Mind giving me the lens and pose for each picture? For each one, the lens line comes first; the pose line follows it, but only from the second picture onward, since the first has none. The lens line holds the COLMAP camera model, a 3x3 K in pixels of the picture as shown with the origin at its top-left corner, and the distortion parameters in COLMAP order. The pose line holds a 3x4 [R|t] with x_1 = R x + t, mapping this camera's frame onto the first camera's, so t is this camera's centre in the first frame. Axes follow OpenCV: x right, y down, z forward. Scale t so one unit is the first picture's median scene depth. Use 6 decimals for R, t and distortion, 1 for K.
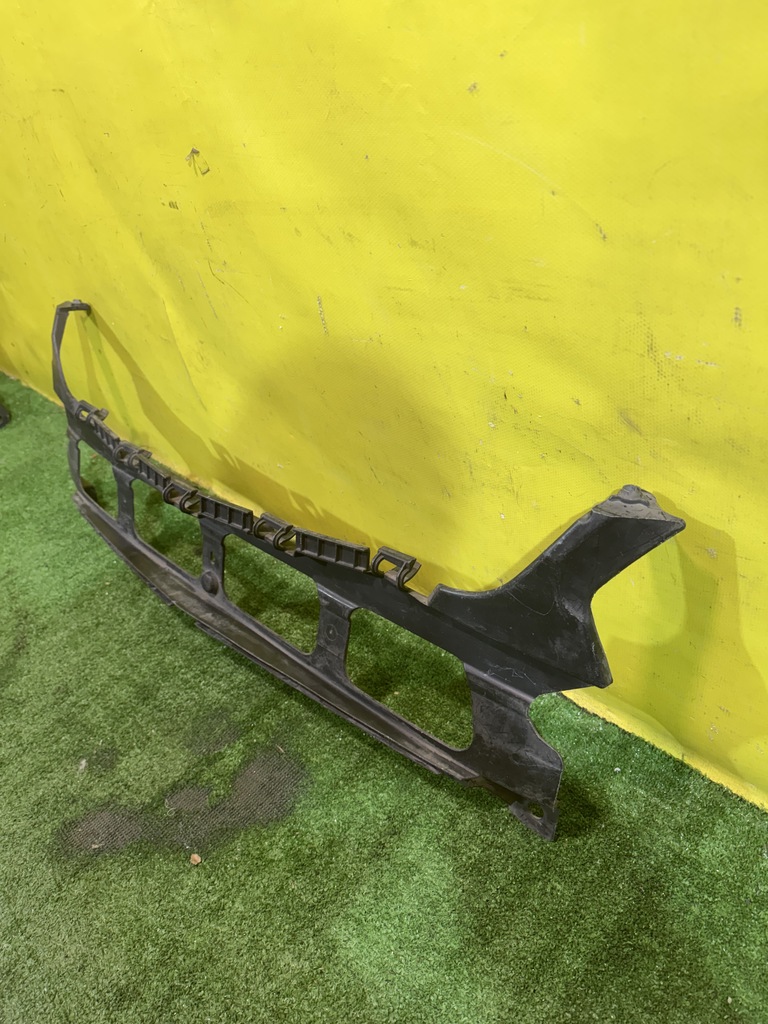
lens RADIAL K [[727.3, 0, 379.4], [0, 727.3, 506.9], [0, 0, 1]] dist [0.013072, -0.018866]
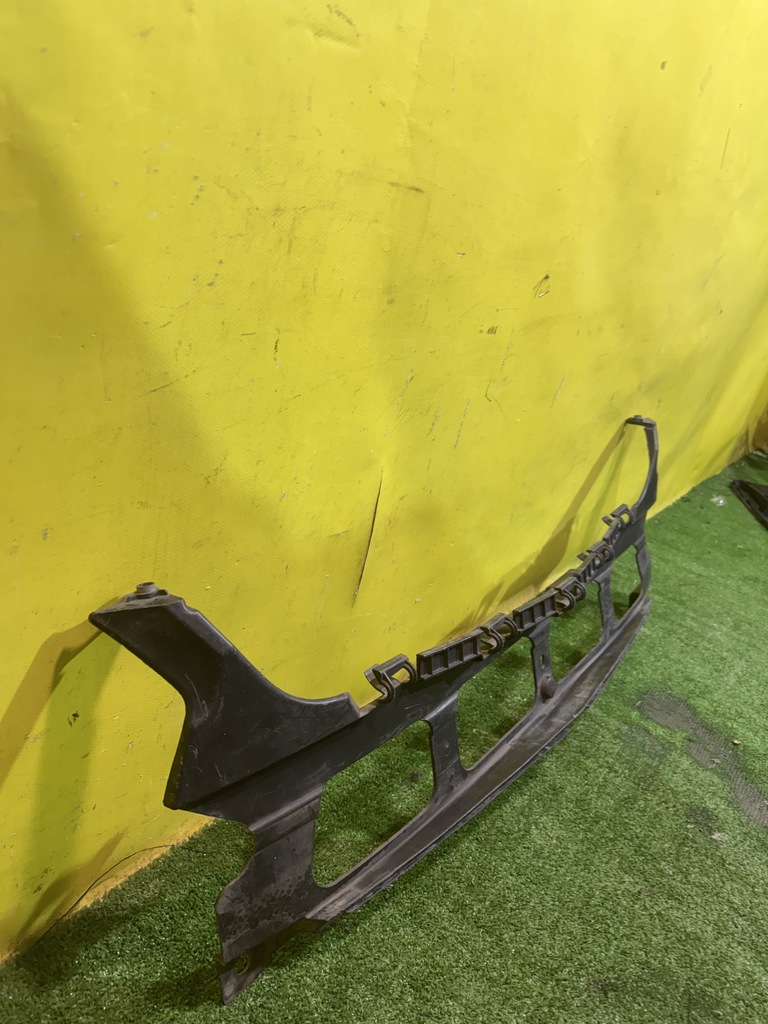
lens RADIAL K [[727.3, 0, 375.4], [0, 727.3, 521.0], [0, 0, 1]] dist [0.013072, -0.018866]
pose [[-0.143390, -0.256430, 0.955868, -1.402930], [0.481375, 0.825825, 0.293754, -0.627141], [-0.864707, 0.502252, 0.005024, 1.400124]]
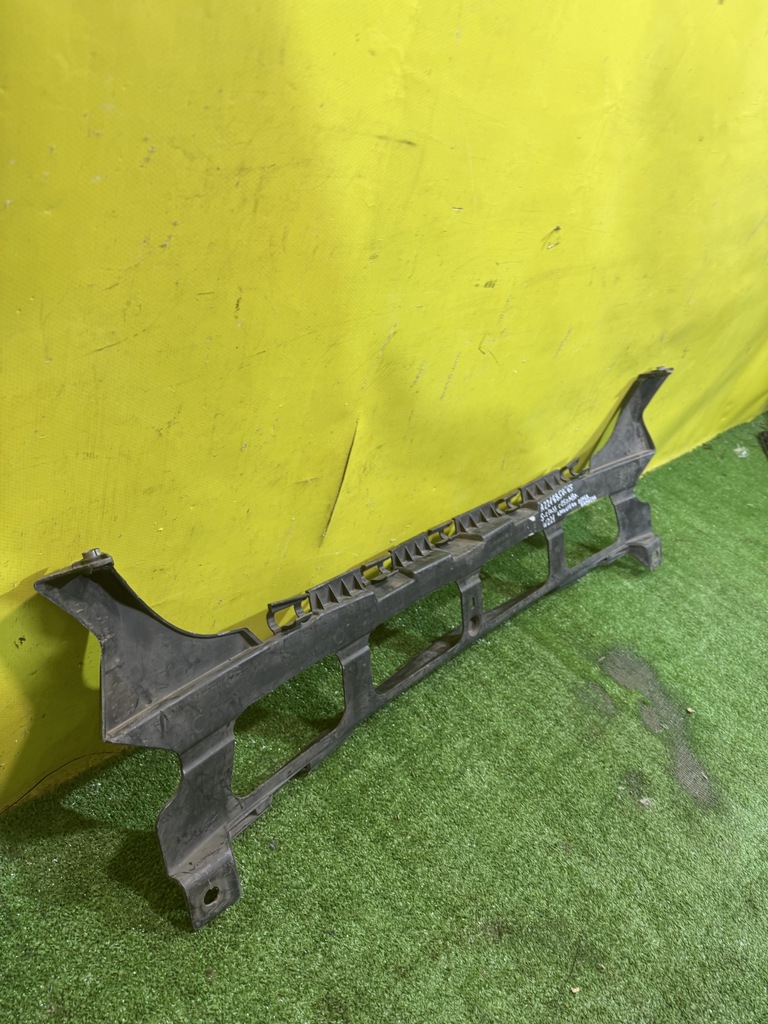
lens RADIAL K [[727.3, 0, 374.7], [0, 727.3, 506.6], [0, 0, 1]] dist [0.013072, -0.018866]
pose [[-0.059124, -0.399665, 0.914752, -1.385877], [0.399417, 0.830336, 0.388598, -0.666785], [-0.914861, 0.388343, 0.110541, 1.271832]]
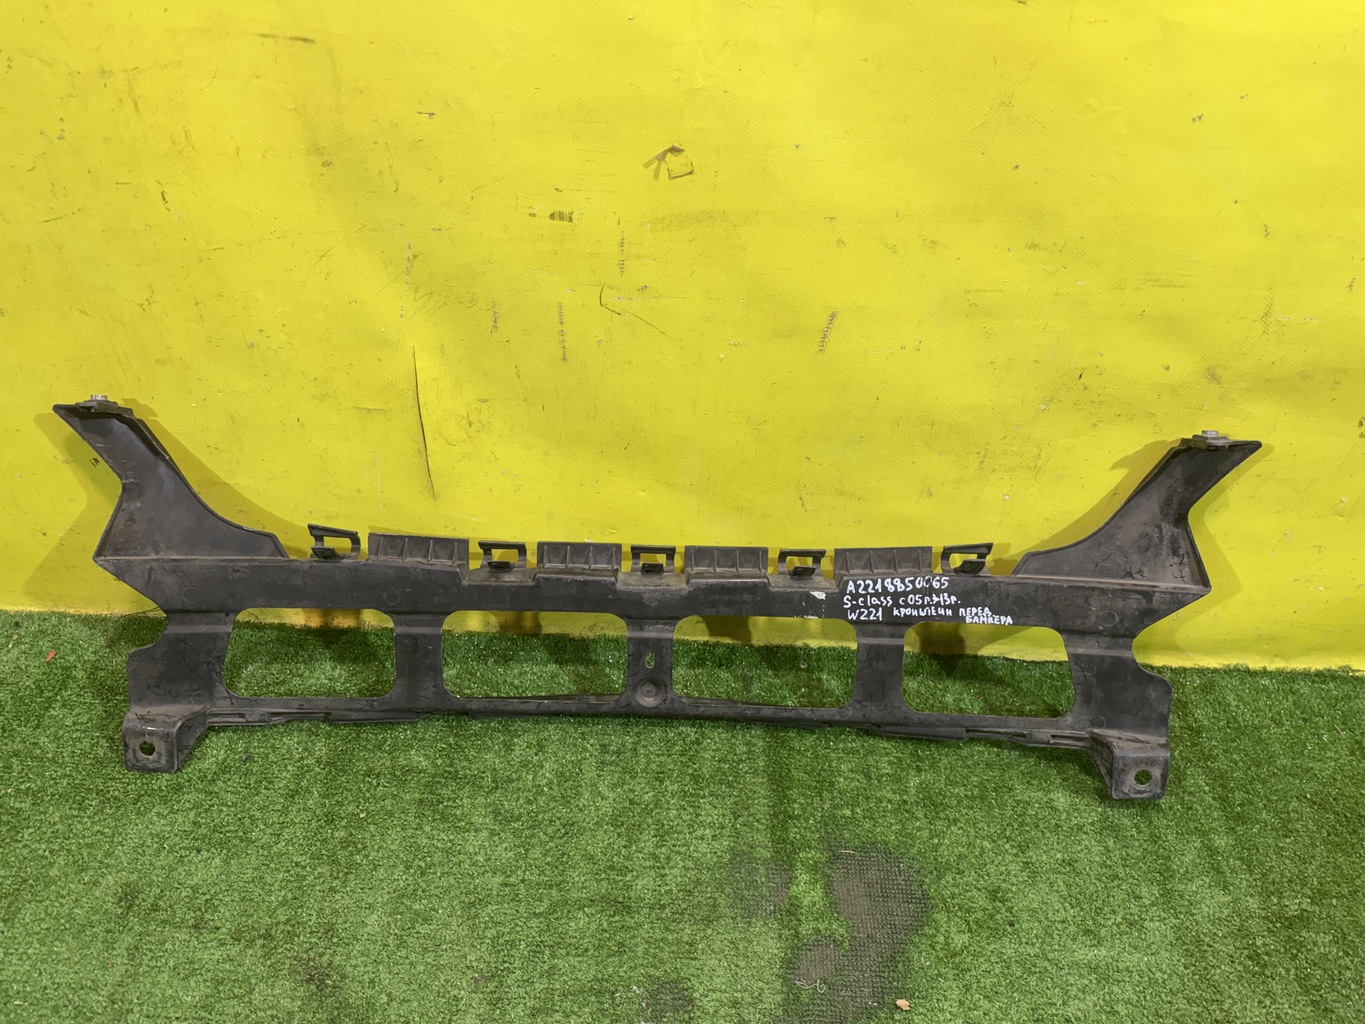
lens RADIAL K [[969.5, 0, 679.2], [0, 969.5, 506.8], [0, 0, 1]] dist [0.013072, -0.018866]
pose [[0.705879, -0.260142, 0.658833, -1.007480], [0.281360, 0.956568, 0.076253, -0.201256], [-0.650055, 0.131544, 0.748415, 0.276964]]
